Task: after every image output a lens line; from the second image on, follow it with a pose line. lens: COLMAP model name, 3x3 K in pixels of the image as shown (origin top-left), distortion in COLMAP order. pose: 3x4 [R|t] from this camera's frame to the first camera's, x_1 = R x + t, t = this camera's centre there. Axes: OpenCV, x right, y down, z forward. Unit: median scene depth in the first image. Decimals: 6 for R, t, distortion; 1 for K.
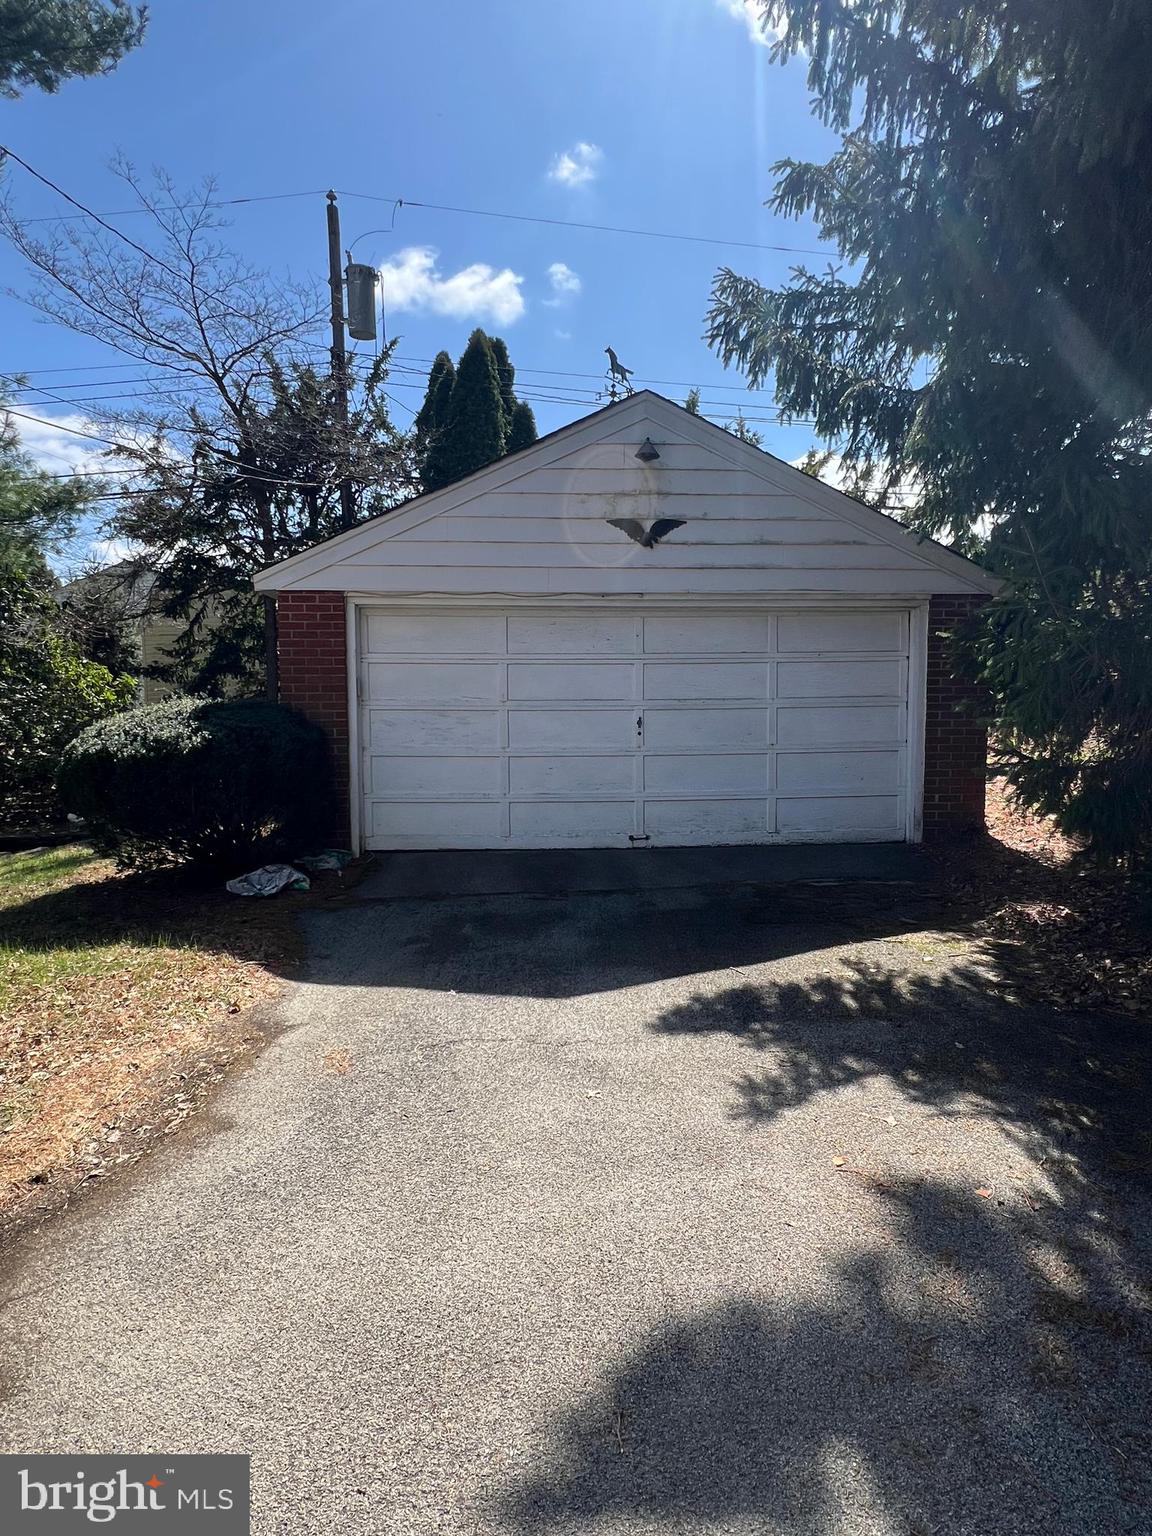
lens RADIAL K [[815.3, 0, 576.2], [0, 815.3, 768.0], [0, 0, 1]] dist [-0.000788, -0.000654]
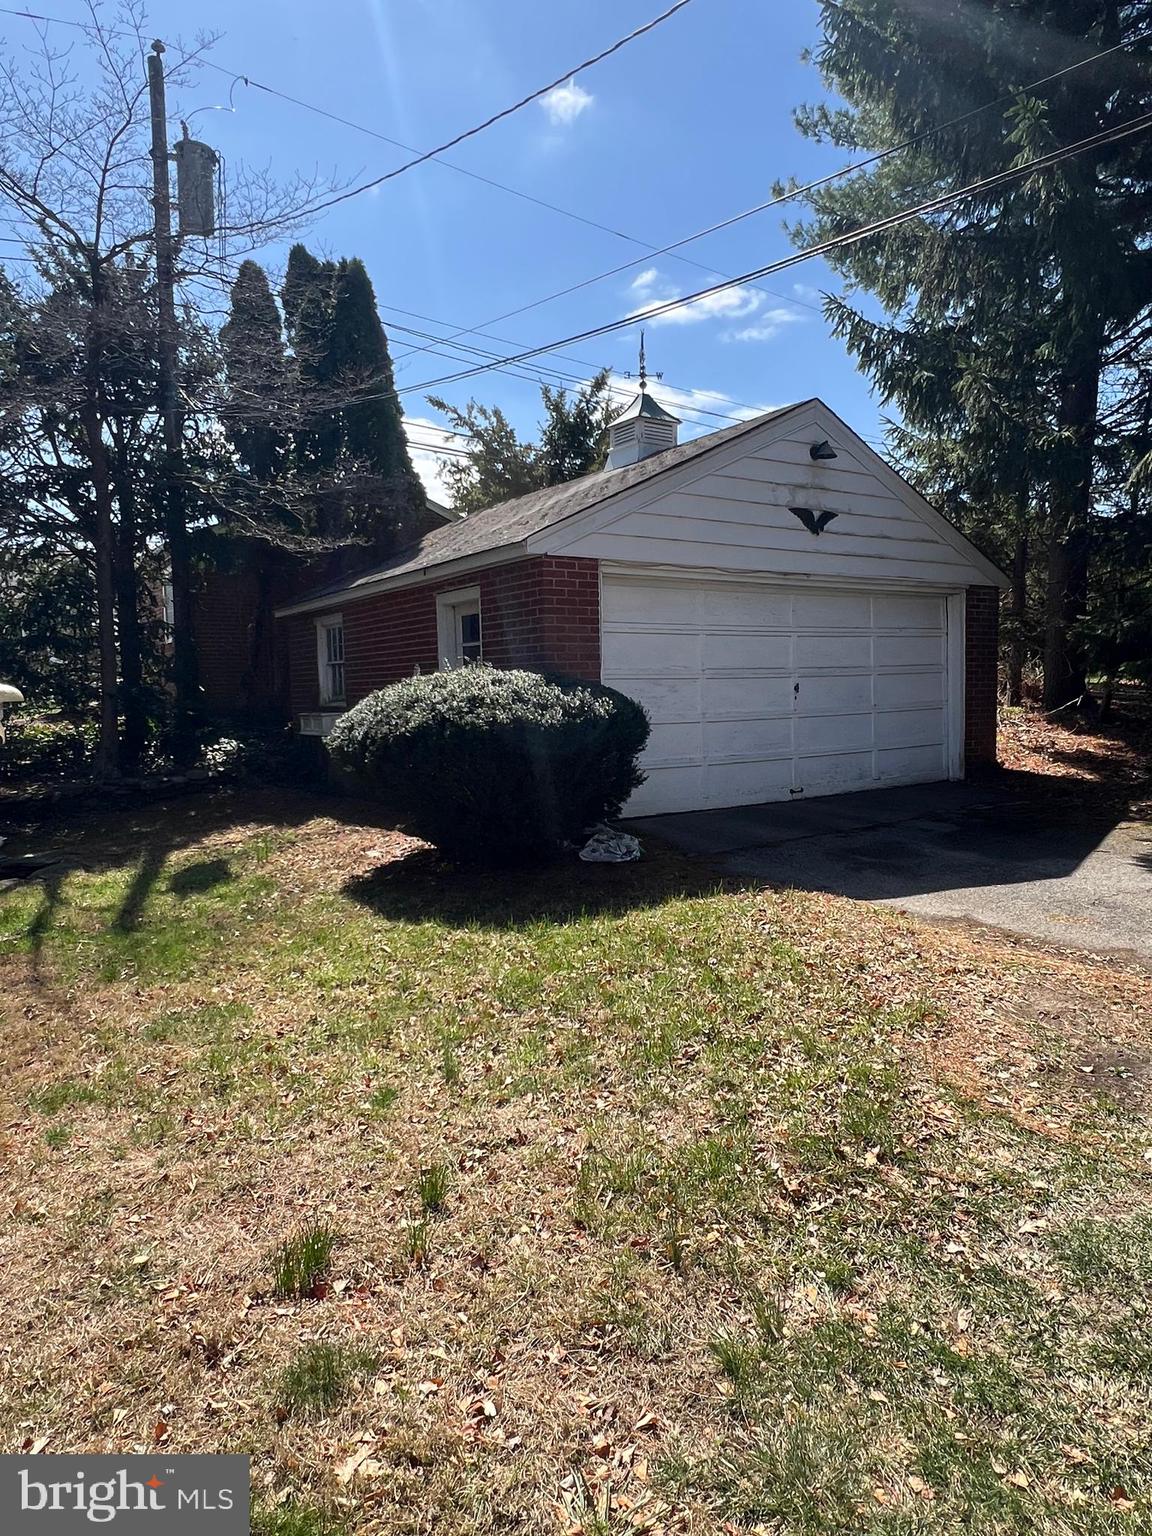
lens RADIAL K [[933.0, 0, 575.4], [0, 933.0, 767.7], [0, 0, 1]] dist [-0.019618, 0.002593]
pose [[0.871699, -0.055860, 0.486847, -0.824582], [0.050170, 0.998434, 0.024730, 0.006716], [-0.487466, 0.002867, 0.873137, 0.024386]]
